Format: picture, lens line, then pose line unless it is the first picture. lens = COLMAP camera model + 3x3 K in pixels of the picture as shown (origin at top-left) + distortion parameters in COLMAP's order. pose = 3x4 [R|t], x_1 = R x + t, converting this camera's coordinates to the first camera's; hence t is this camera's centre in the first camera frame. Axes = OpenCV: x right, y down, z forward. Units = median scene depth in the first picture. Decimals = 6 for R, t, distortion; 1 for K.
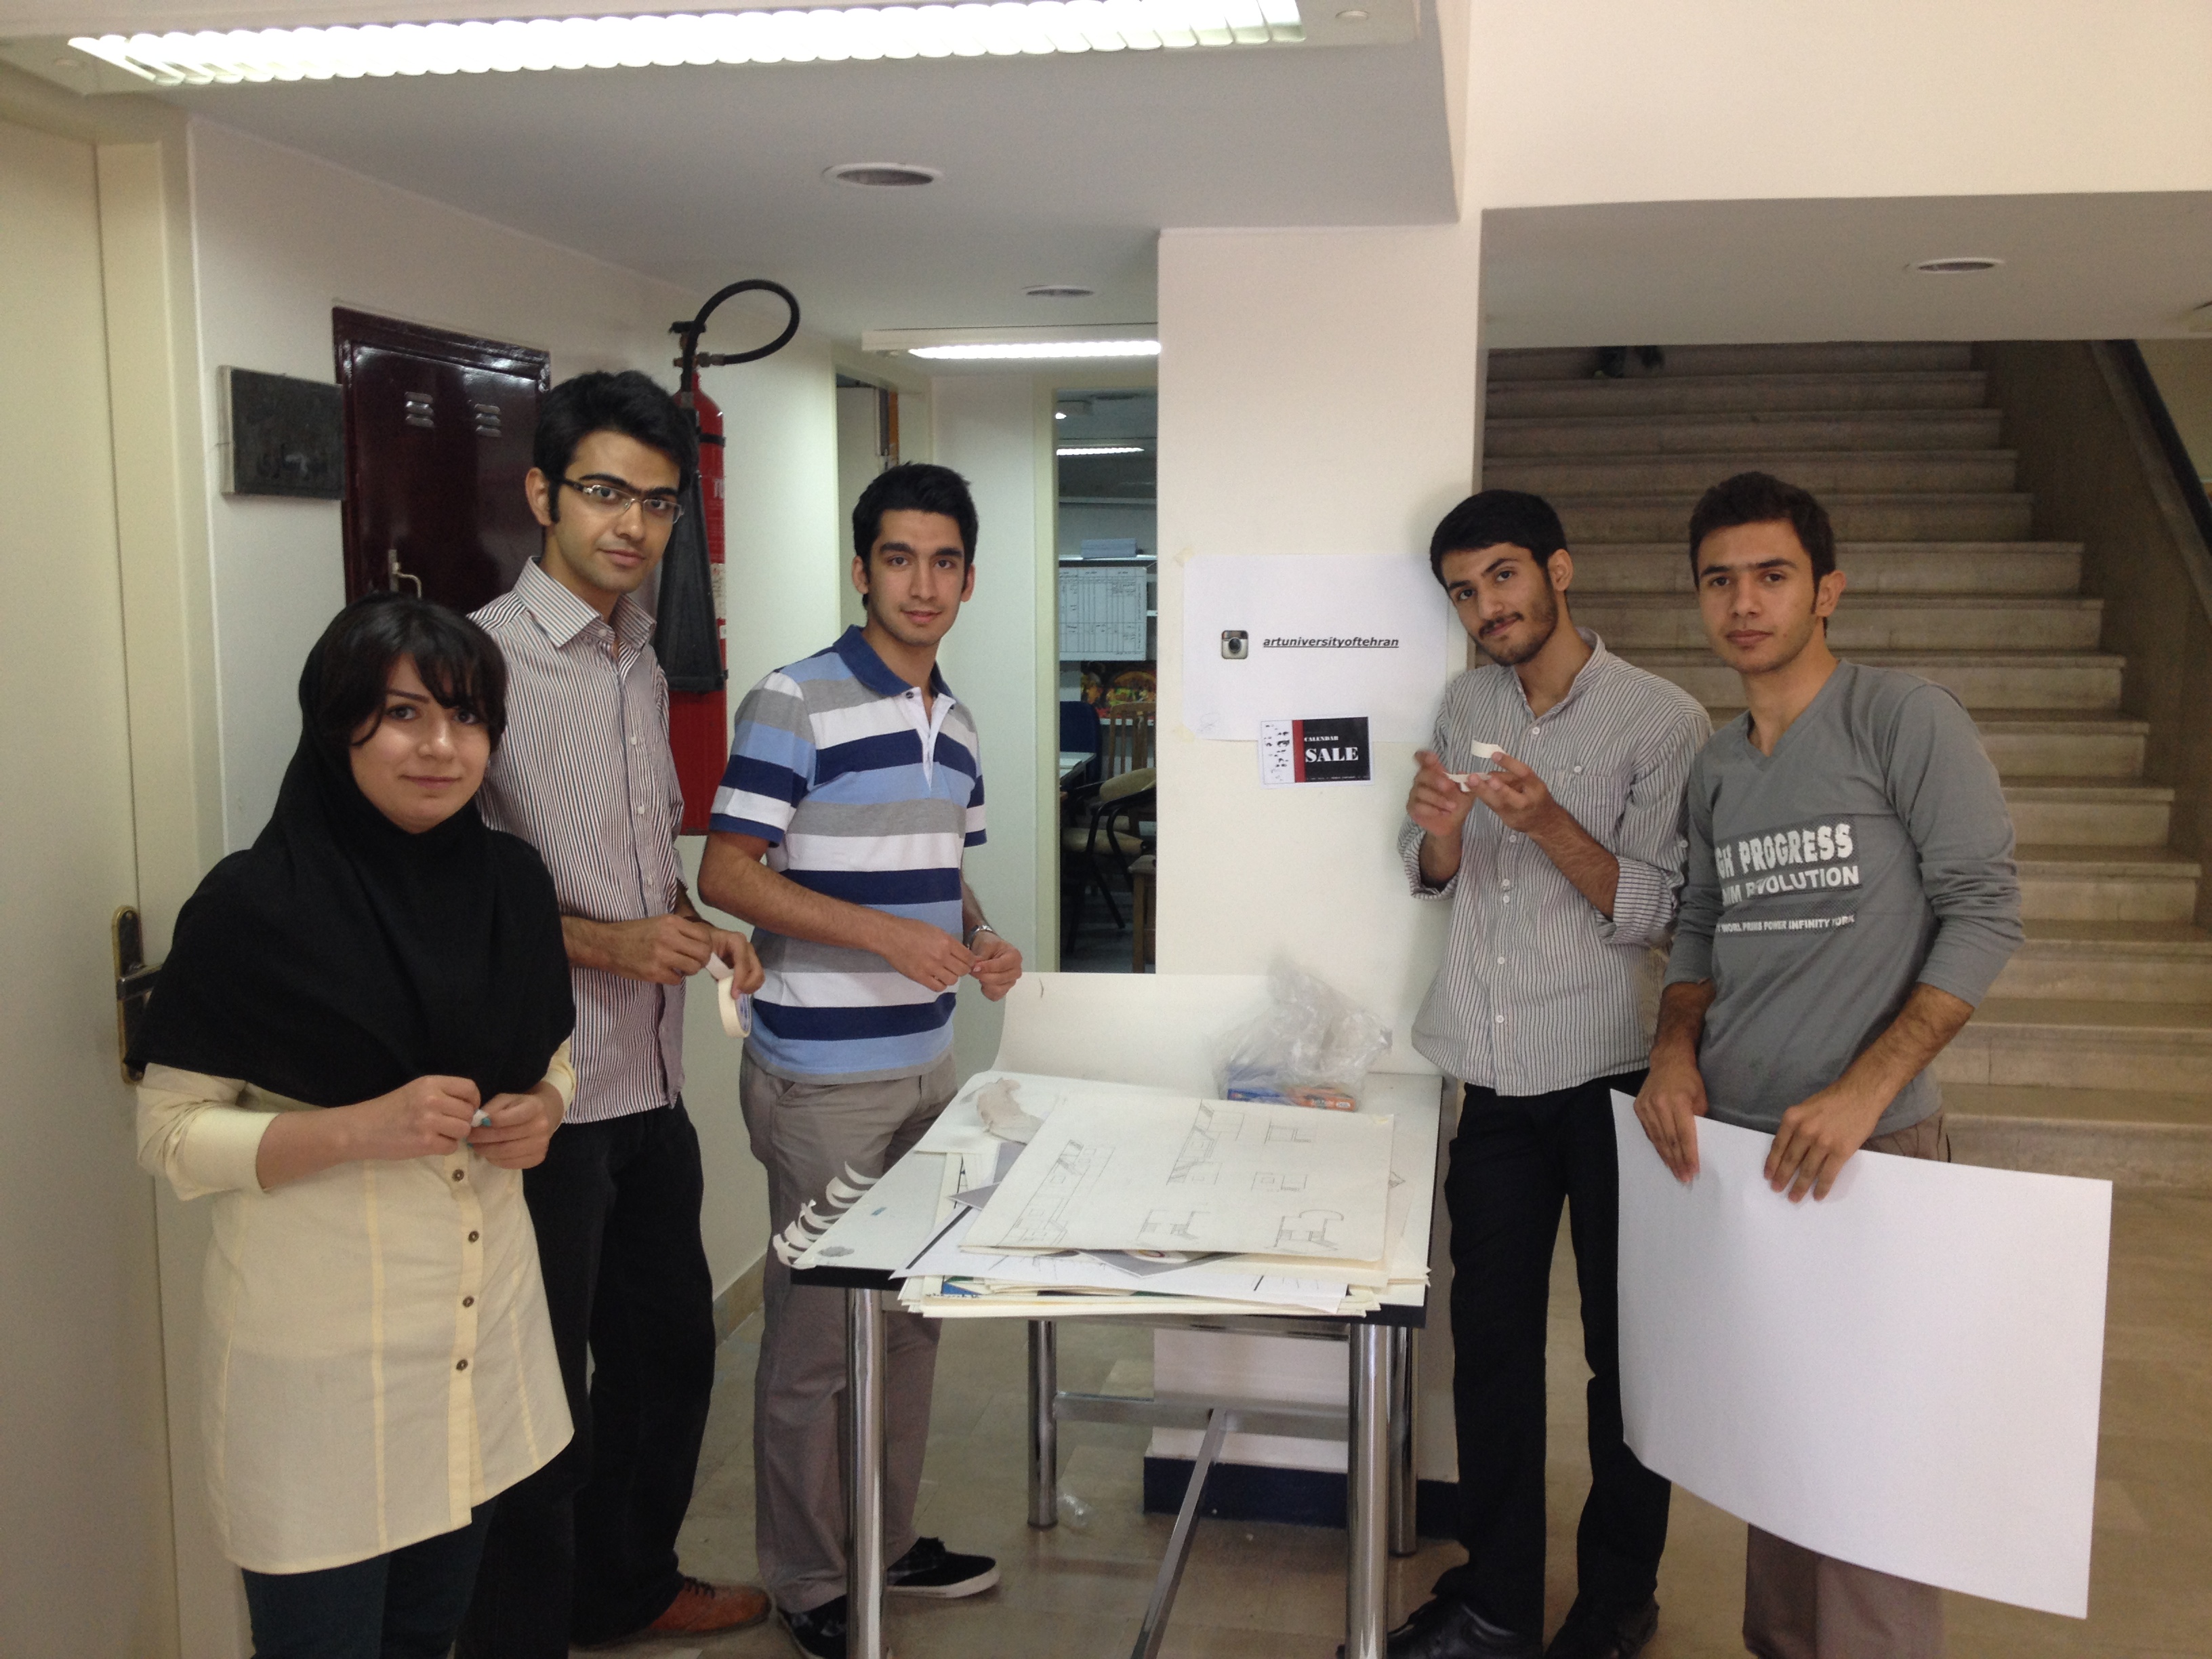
lens RADIAL K [[2039.4, 0, 1016.6], [0, 2039.4, 831.5], [0, 0, 1]] dist [0.109865, -0.211277]
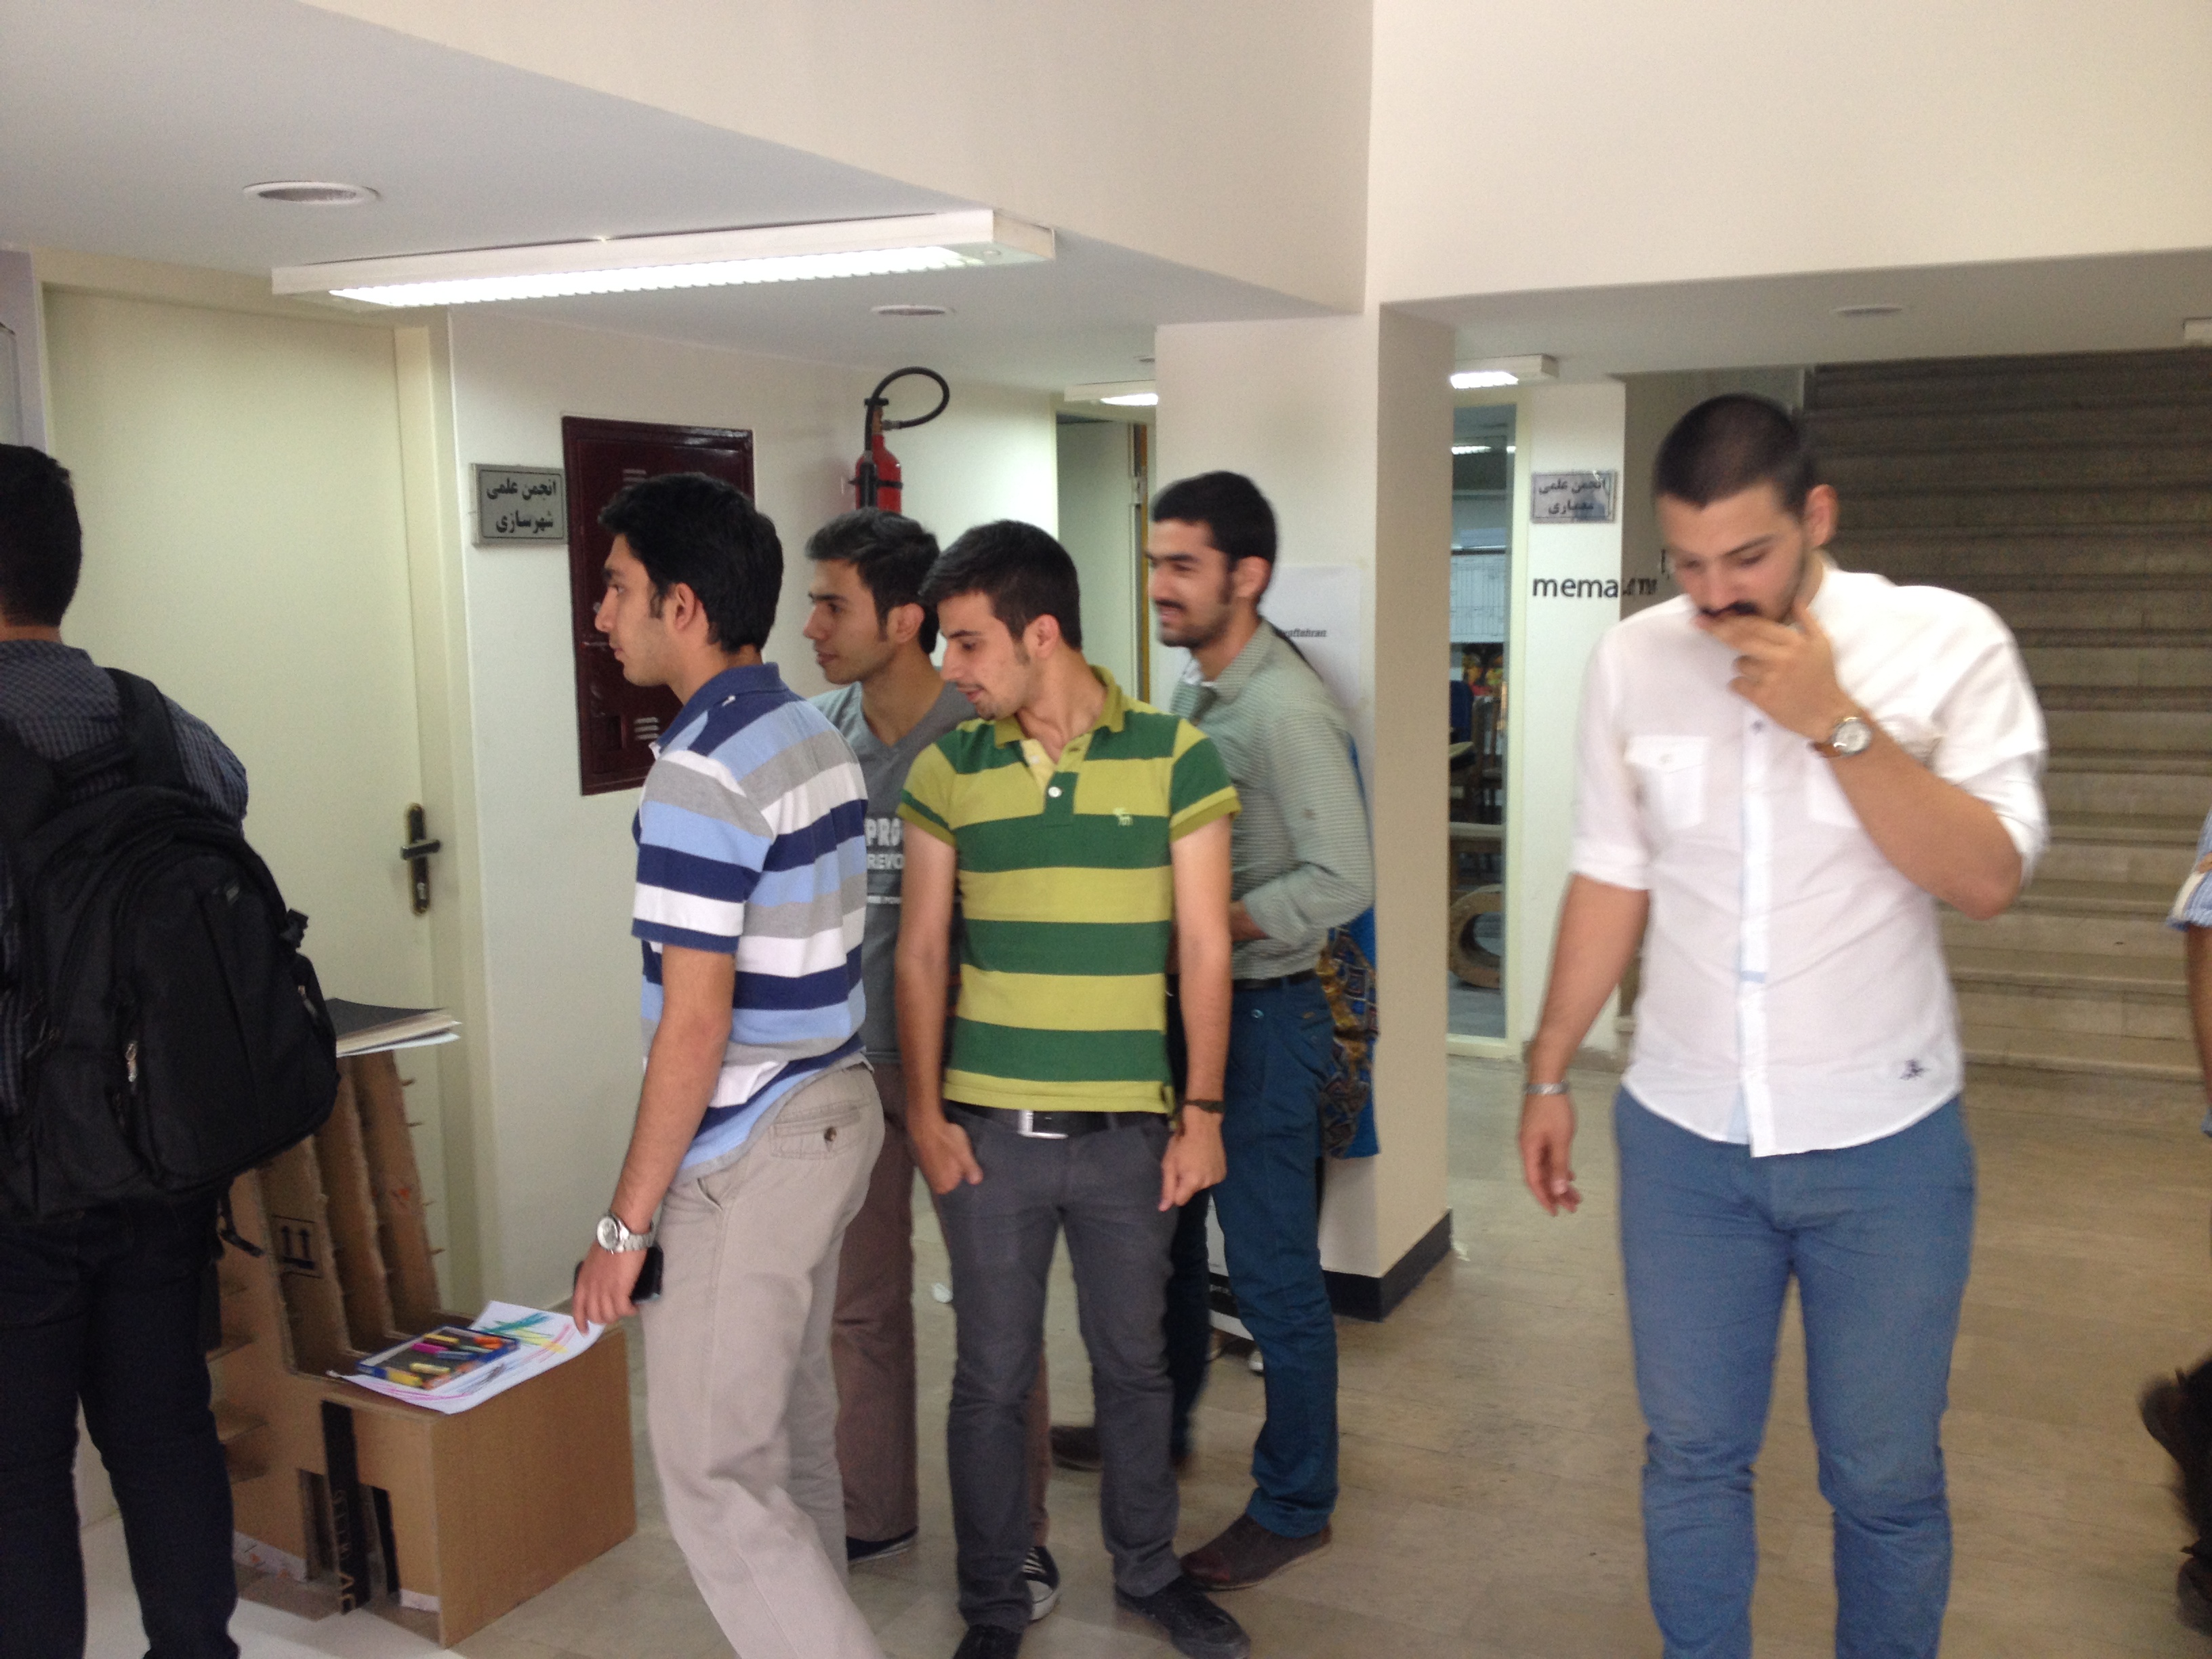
lens RADIAL K [[2086.3, 0, 1072.3], [0, 2086.3, 860.3], [0, 0, 1]] dist [0.157746, -0.345441]
pose [[0.960298, 0.025253, -0.277829, 0.356813], [-0.019521, 0.999536, 0.023376, 0.022477], [0.278291, -0.017024, 0.960346, -0.302073]]
